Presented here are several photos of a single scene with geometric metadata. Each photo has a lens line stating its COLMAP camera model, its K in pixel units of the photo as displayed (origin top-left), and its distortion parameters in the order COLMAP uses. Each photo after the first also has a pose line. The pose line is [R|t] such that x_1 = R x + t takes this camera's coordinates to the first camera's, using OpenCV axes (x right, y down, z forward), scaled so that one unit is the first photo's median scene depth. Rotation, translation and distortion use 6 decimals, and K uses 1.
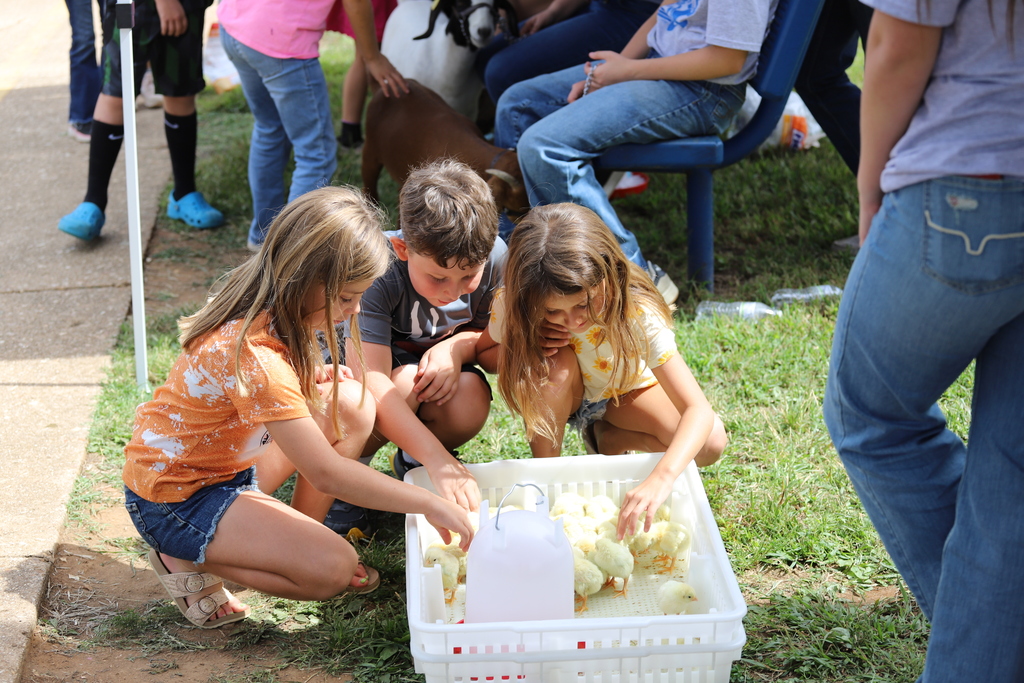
lens RADIAL K [[2099.2, 0, 512.0], [0, 2099.2, 341.4], [0, 0, 1]] dist [-0.327865, 0.000000]
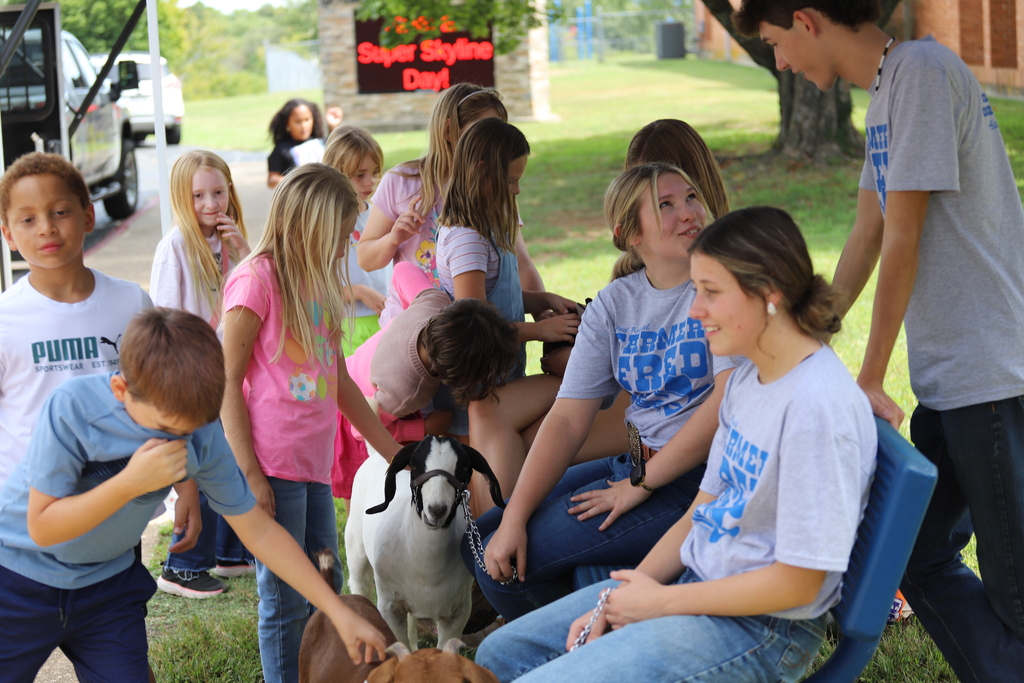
lens RADIAL K [[2099.2, 0, 511.8], [0, 2099.2, 341.0], [0, 0, 1]] dist [-0.327865, 0.000000]
pose [[0.999681, -0.009973, -0.023225, 0.027620], [0.004101, 0.970690, -0.240298, -0.052014], [0.024941, 0.240126, 0.970421, 0.337382]]
